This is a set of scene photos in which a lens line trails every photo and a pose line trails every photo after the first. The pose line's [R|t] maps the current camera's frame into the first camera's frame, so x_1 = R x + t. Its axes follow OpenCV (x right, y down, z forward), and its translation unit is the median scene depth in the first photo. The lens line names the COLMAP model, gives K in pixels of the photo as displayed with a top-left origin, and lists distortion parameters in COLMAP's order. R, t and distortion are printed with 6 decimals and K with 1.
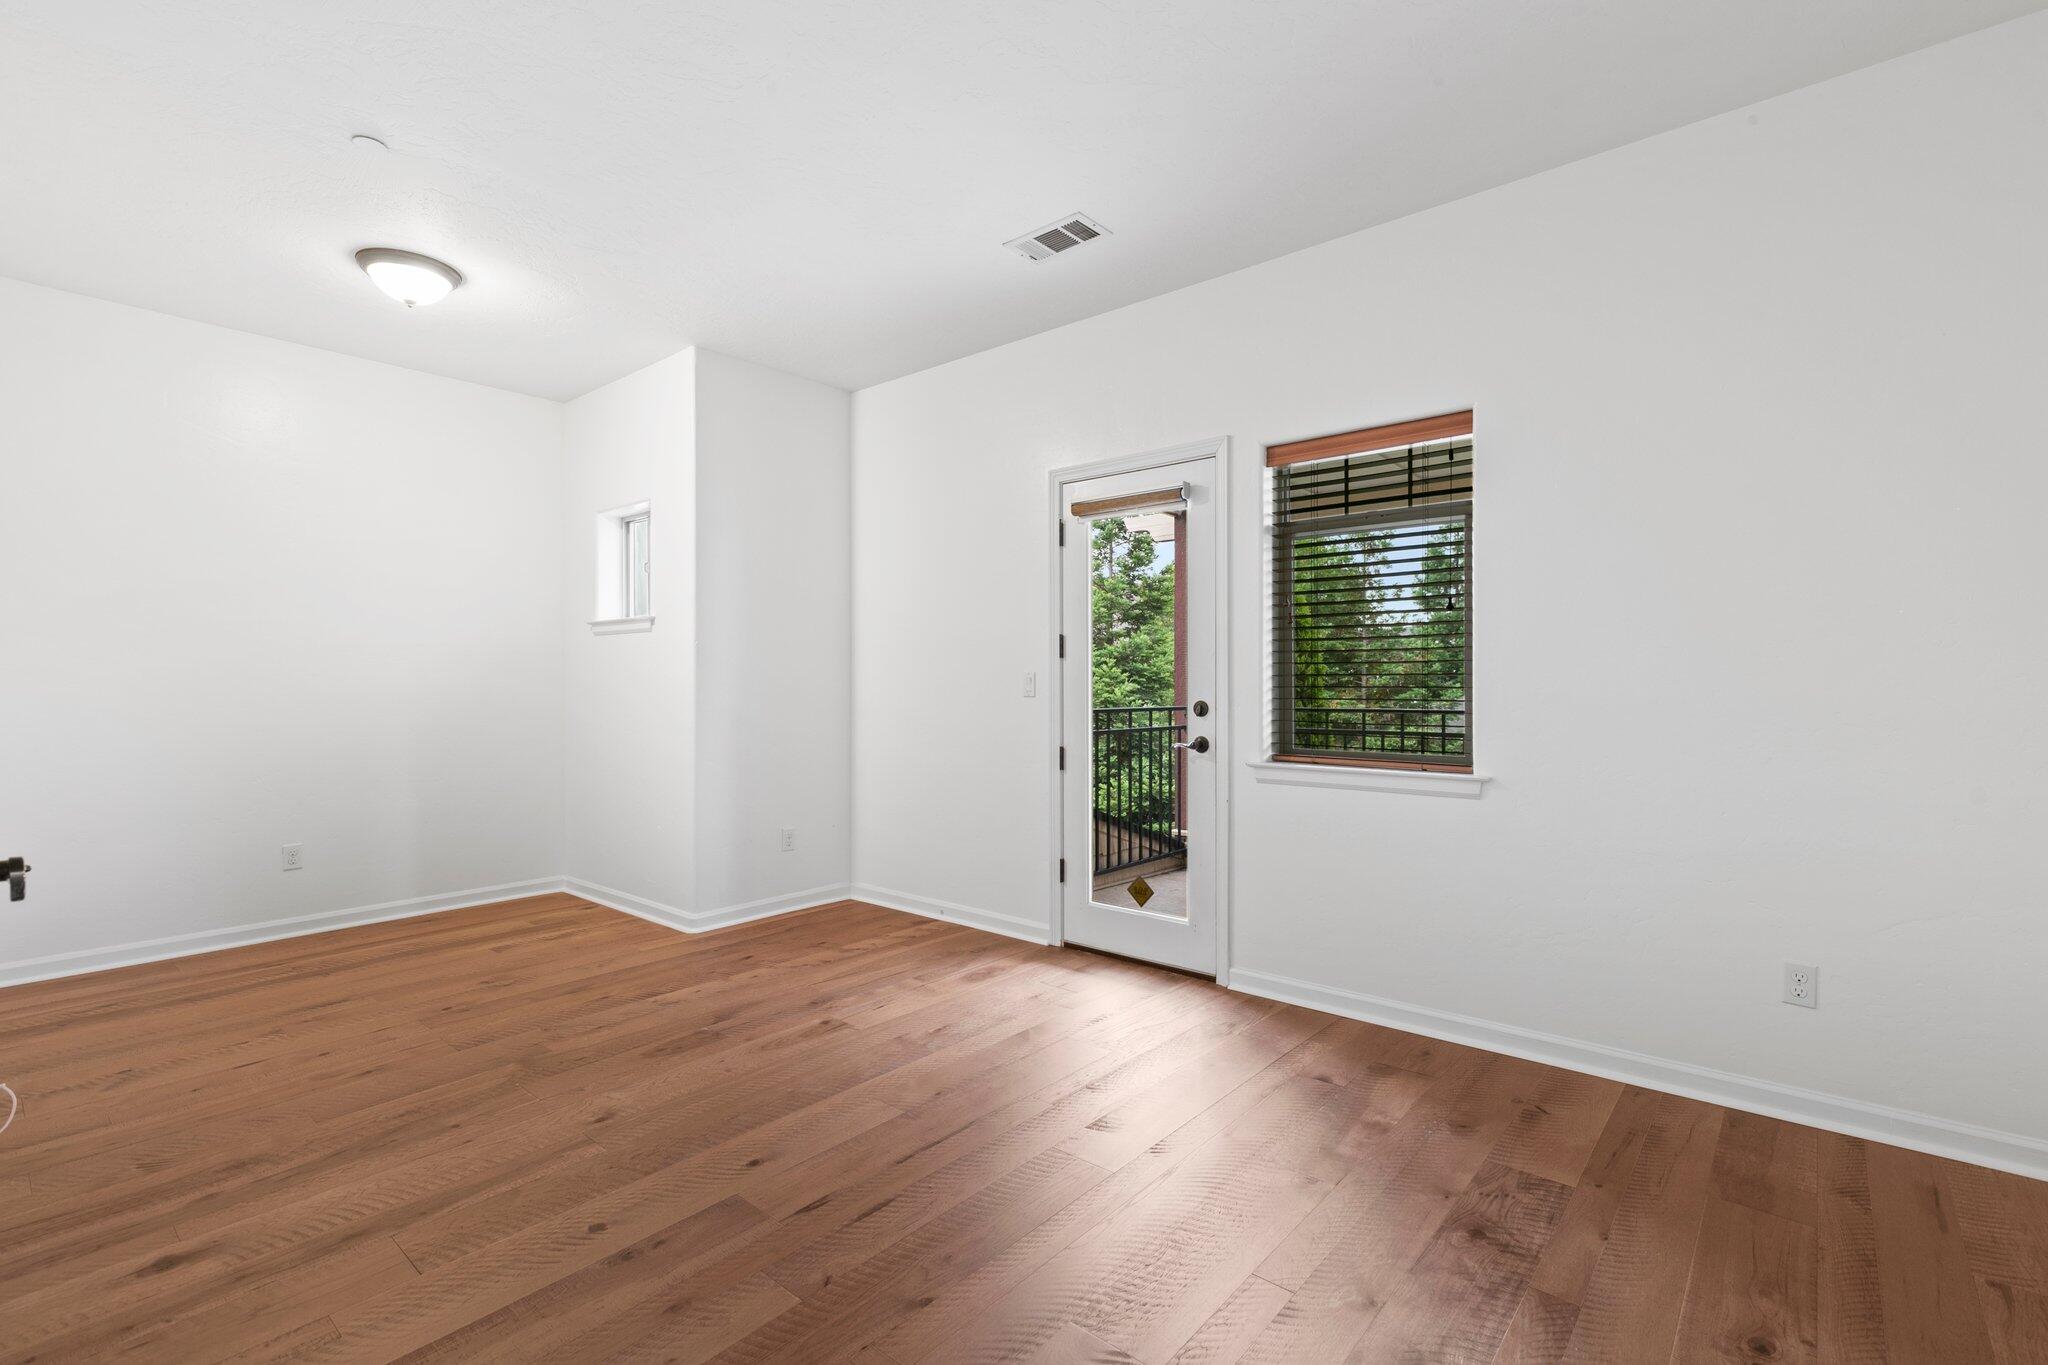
lens RADIAL K [[909.9, 0, 1037.1], [0, 909.9, 684.9], [0, 0, 1]] dist [0.002096, -0.000020]
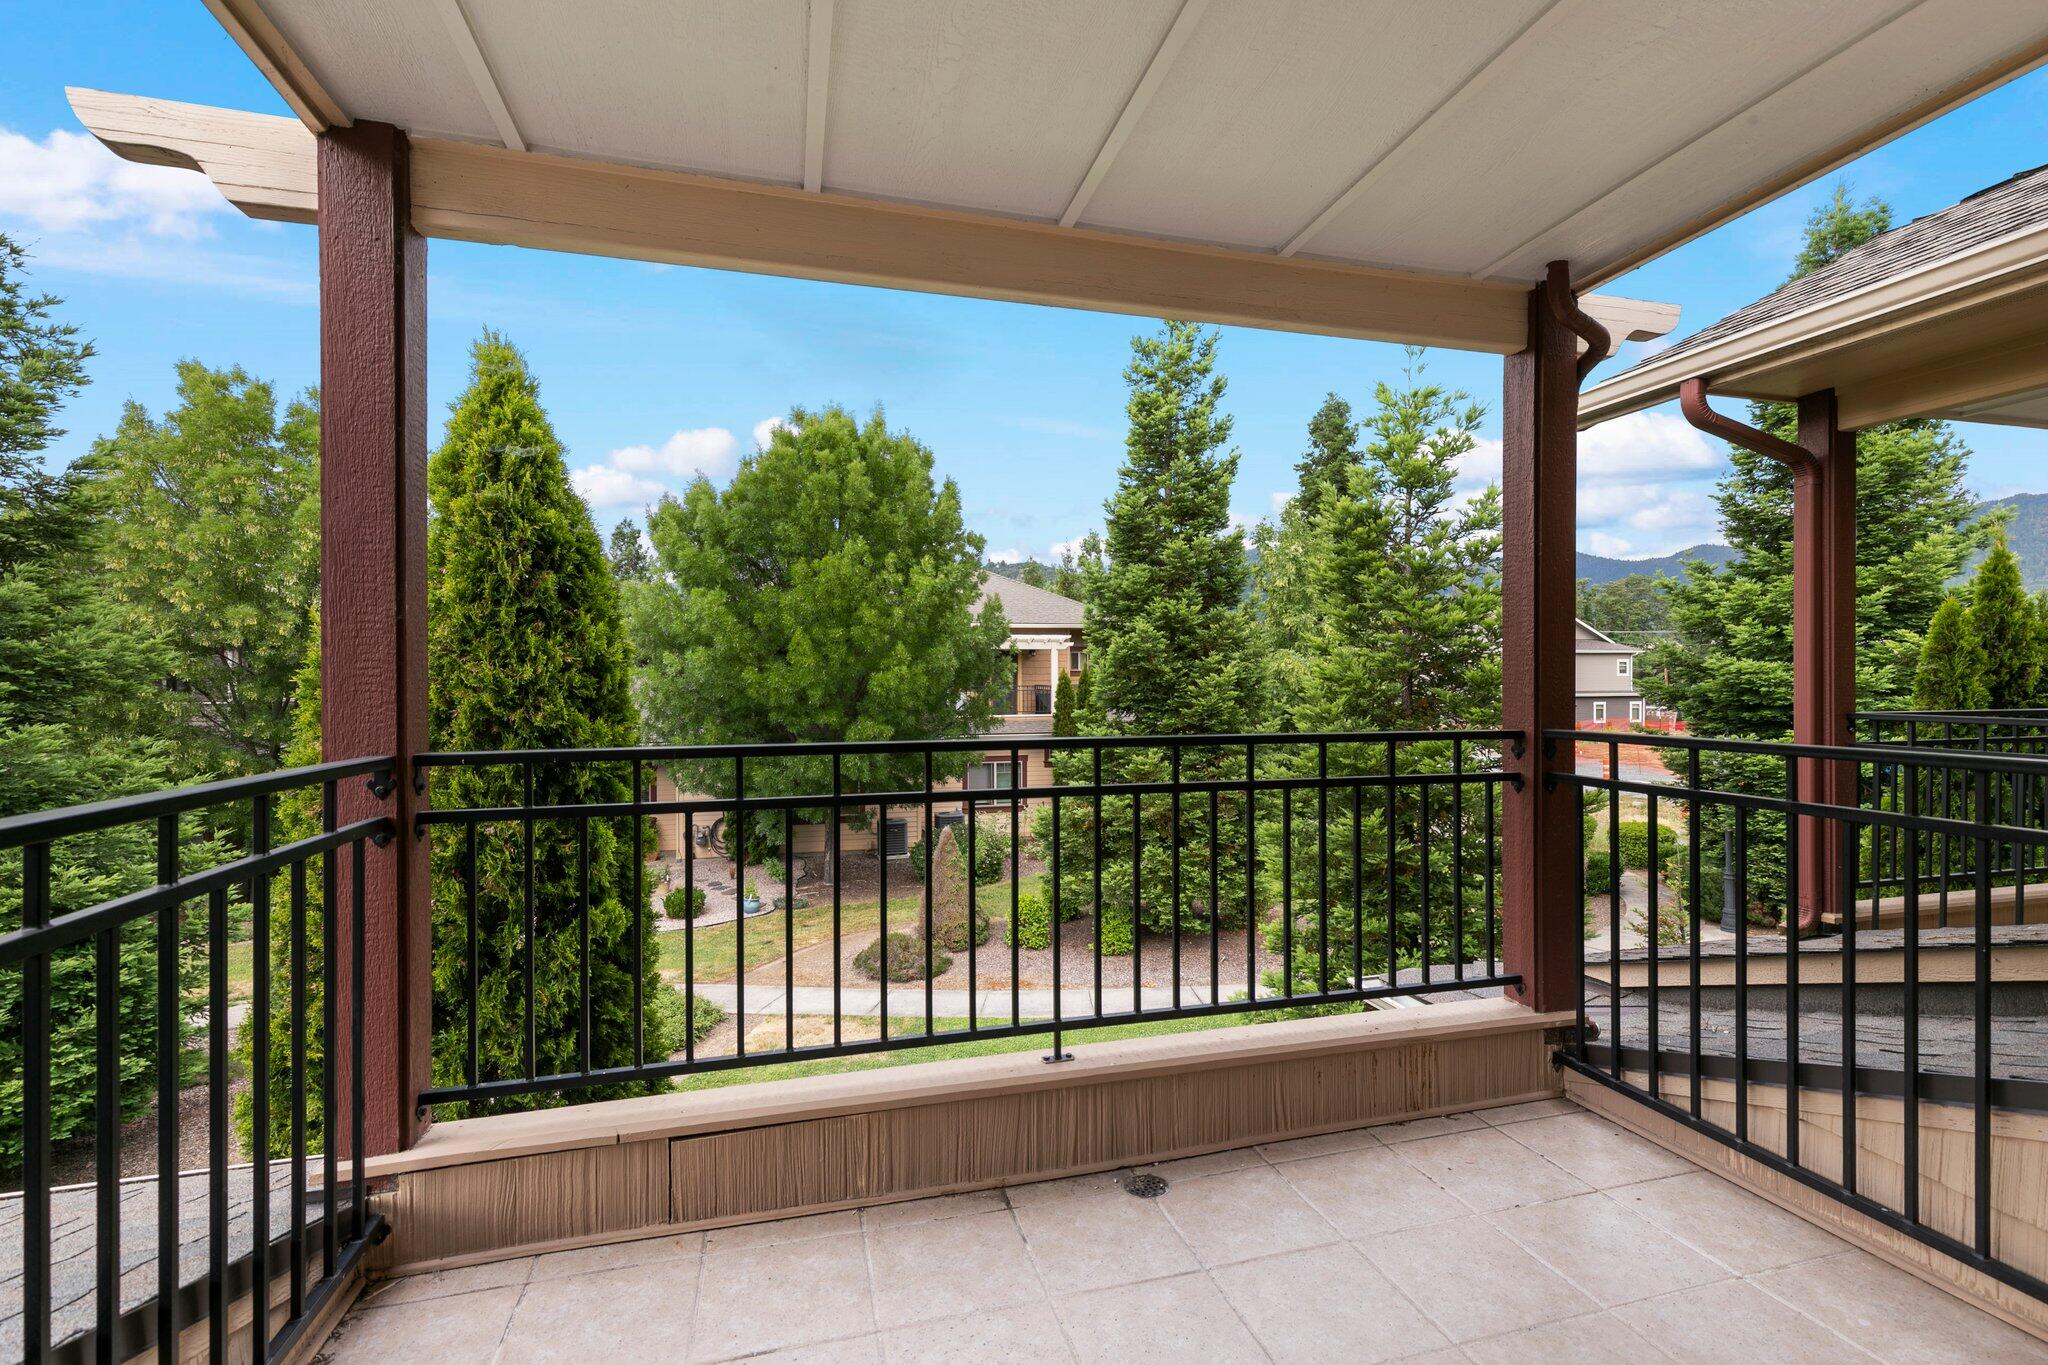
lens RADIAL K [[909.9, 0, 1037.1], [0, 909.9, 684.9], [0, 0, 1]] dist [0.002096, -0.000020]
pose [[0.557109, 0.000343, 0.830440, 0.010811], [-0.003651, 0.999991, 0.002036, -0.002301], [-0.830432, -0.004166, 0.557105, 0.264652]]
